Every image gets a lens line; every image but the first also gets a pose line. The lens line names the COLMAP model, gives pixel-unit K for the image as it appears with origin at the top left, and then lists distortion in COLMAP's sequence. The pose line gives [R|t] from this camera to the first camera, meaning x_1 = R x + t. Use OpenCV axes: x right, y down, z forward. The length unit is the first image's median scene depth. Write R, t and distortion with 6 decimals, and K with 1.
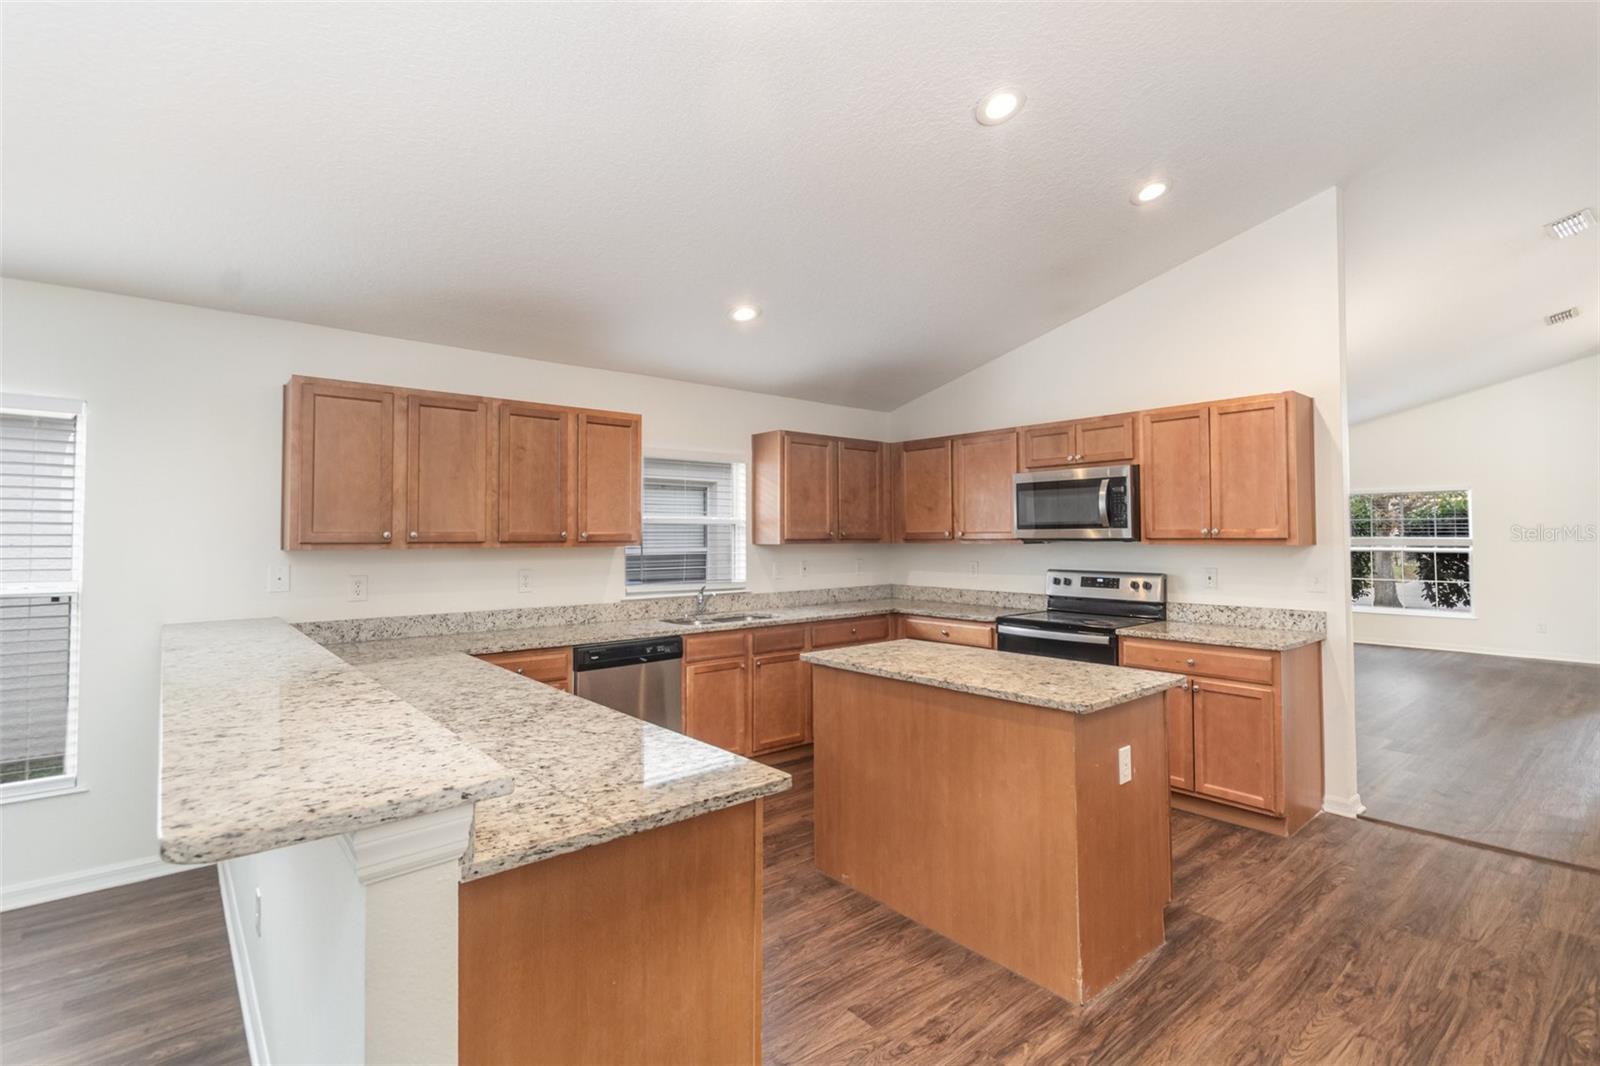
lens RADIAL K [[756.2, 0, 807.0], [0, 756.2, 510.2], [0, 0, 1]] dist [0.002415, 0.000349]
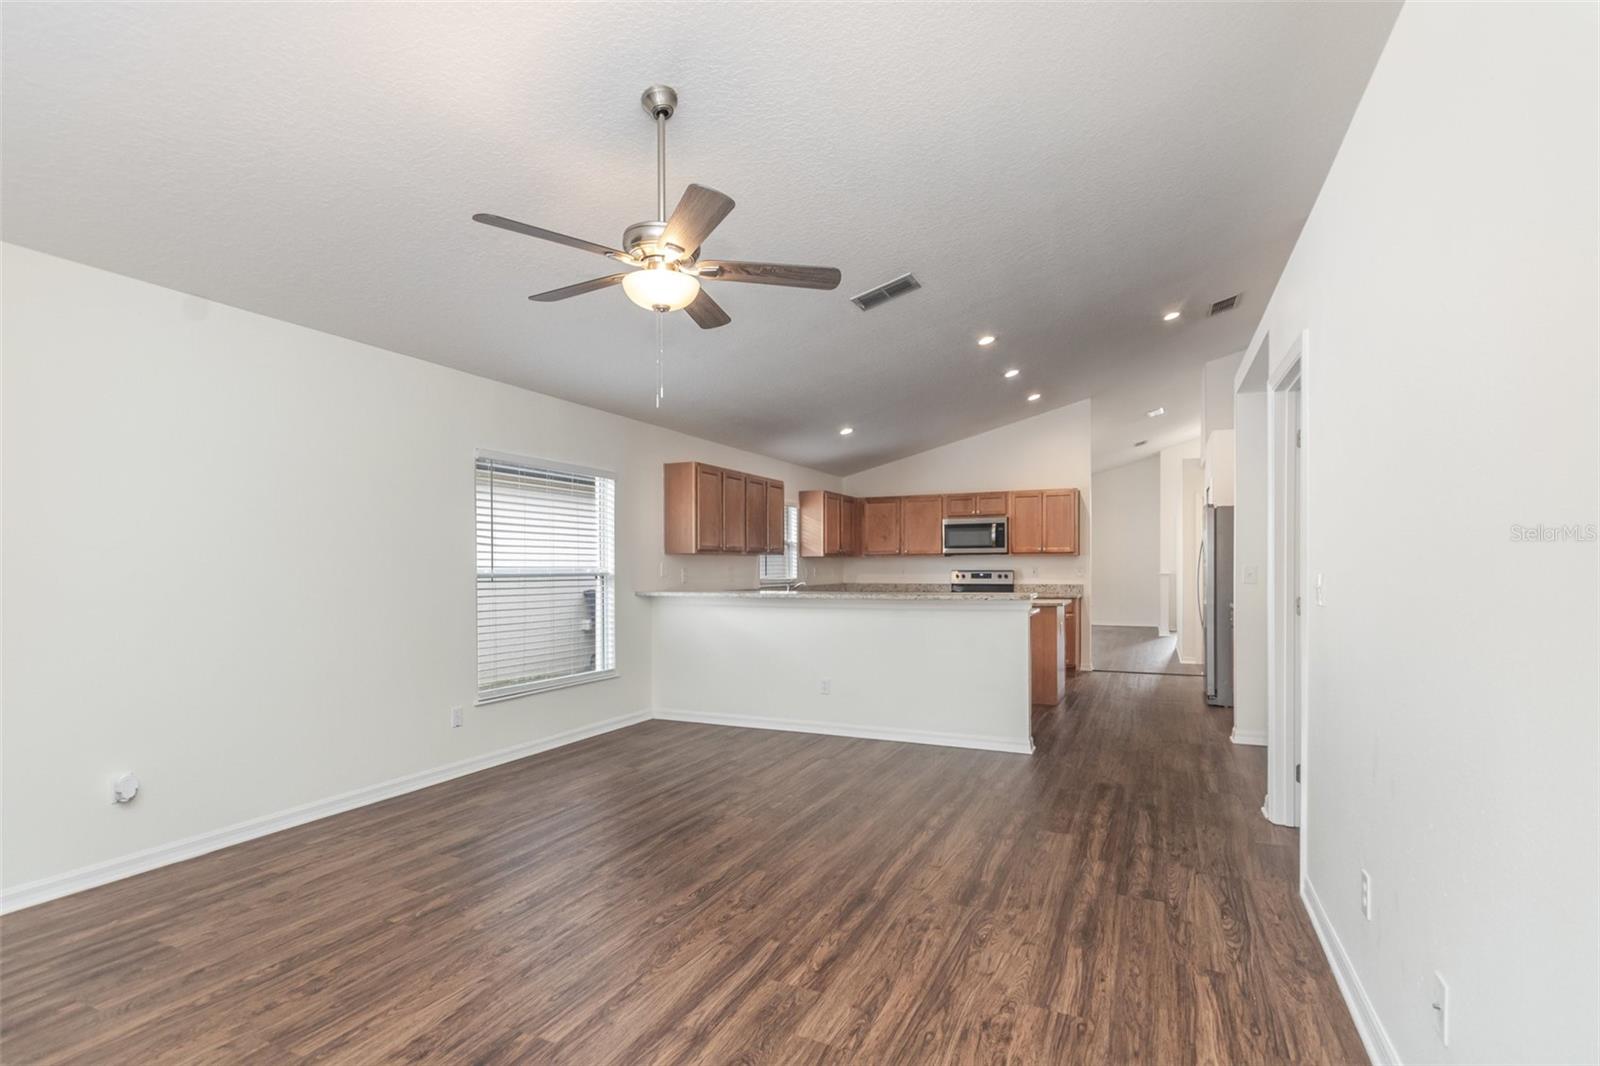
lens RADIAL K [[767.5, 0, 805.9], [0, 767.5, 571.4], [0, 0, 1]] dist [0.003480, 0.000146]
pose [[0.906733, -0.003249, 0.421693, -0.948126], [-0.013541, 0.999230, 0.036816, 0.018034], [-0.421488, -0.039093, 0.905991, -0.674243]]
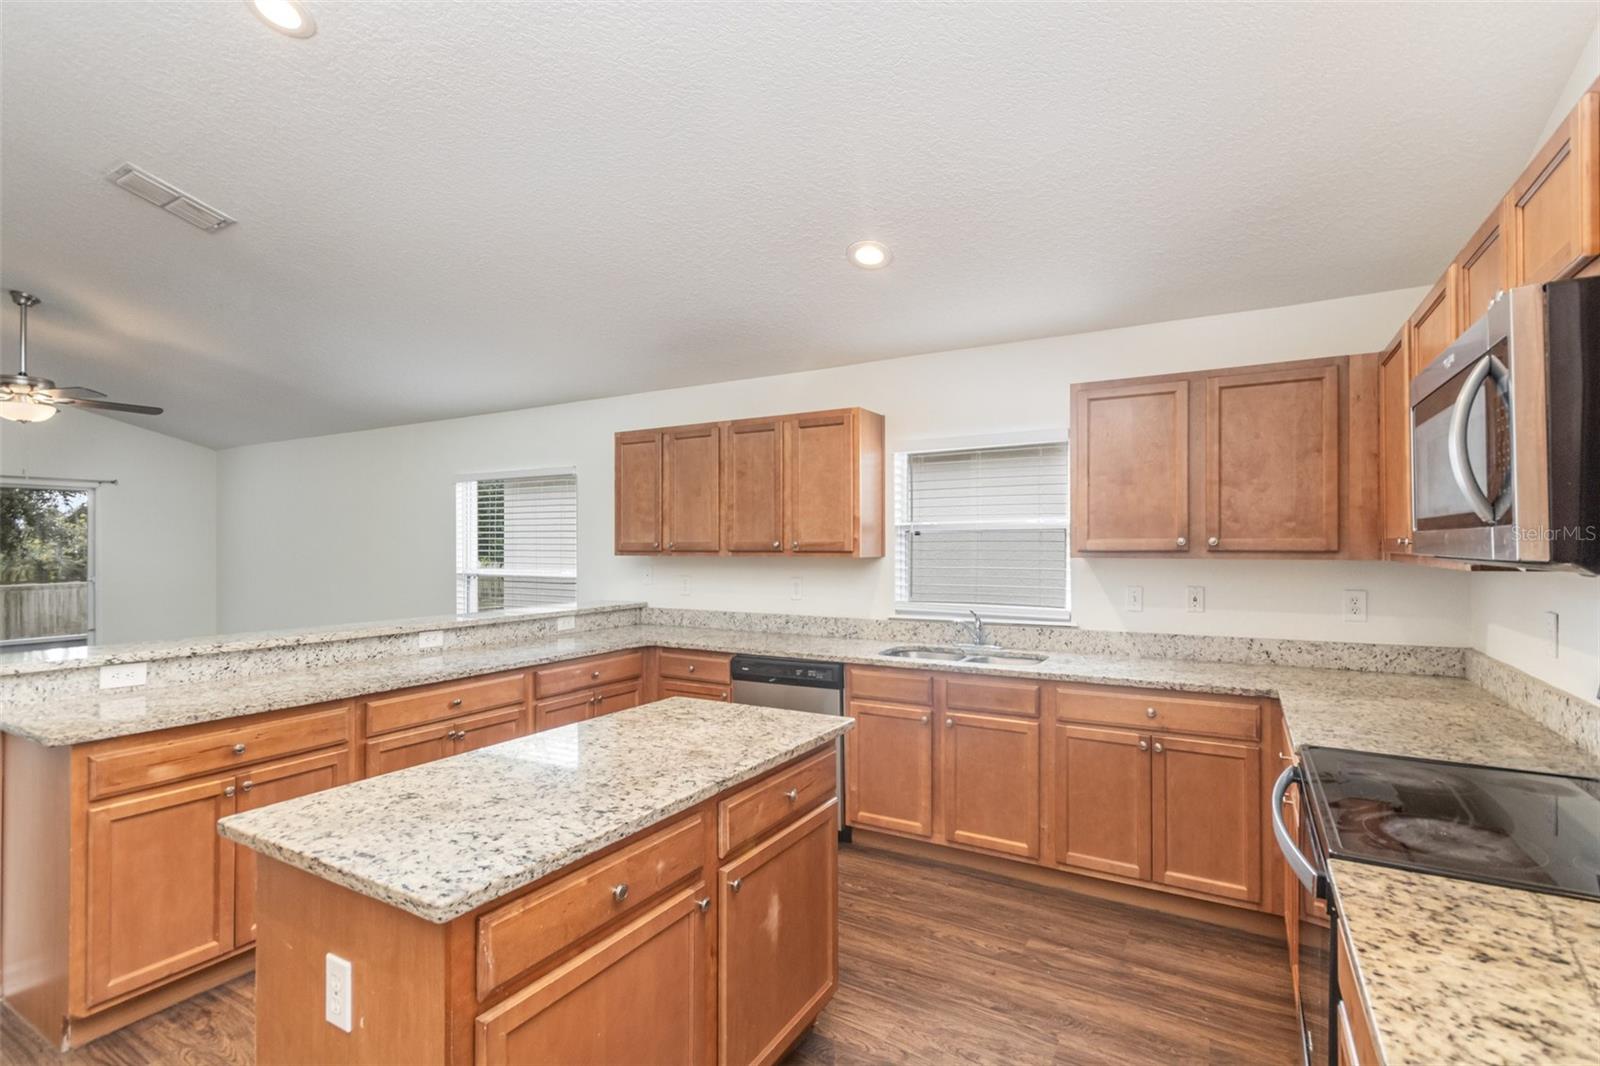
lens RADIAL K [[754.4, 0, 810.5], [0, 754.4, 539.7], [0, 0, 1]] dist [0.000589, -0.000417]
pose [[0.334212, -0.003602, -0.942491, 0.594364], [0.034128, 0.999383, 0.008282, 0.018511], [0.941880, -0.034934, 0.334128, 0.663095]]
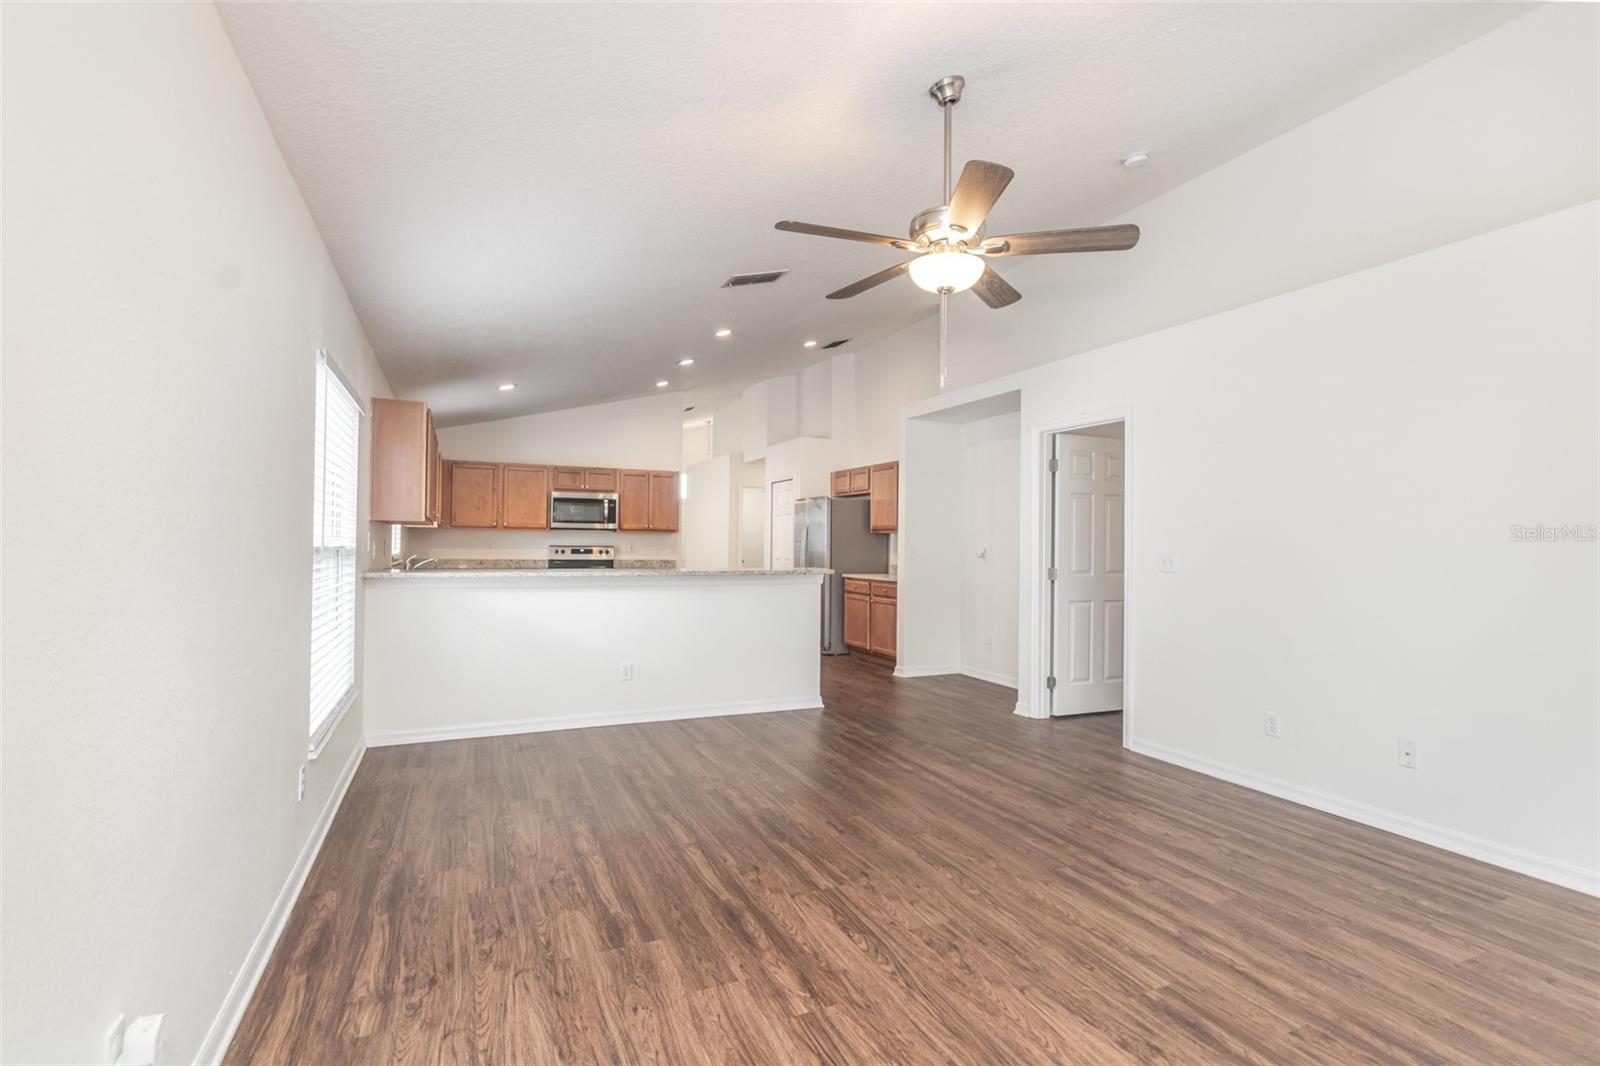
lens RADIAL K [[754.4, 0, 810.5], [0, 754.4, 539.7], [0, 0, 1]] dist [0.000589, -0.000417]
pose [[0.269499, 0.011809, 0.962928, -1.435639], [-0.045884, 0.998947, 0.000591, 0.040798], [-0.961907, -0.044342, 0.269757, -0.092375]]
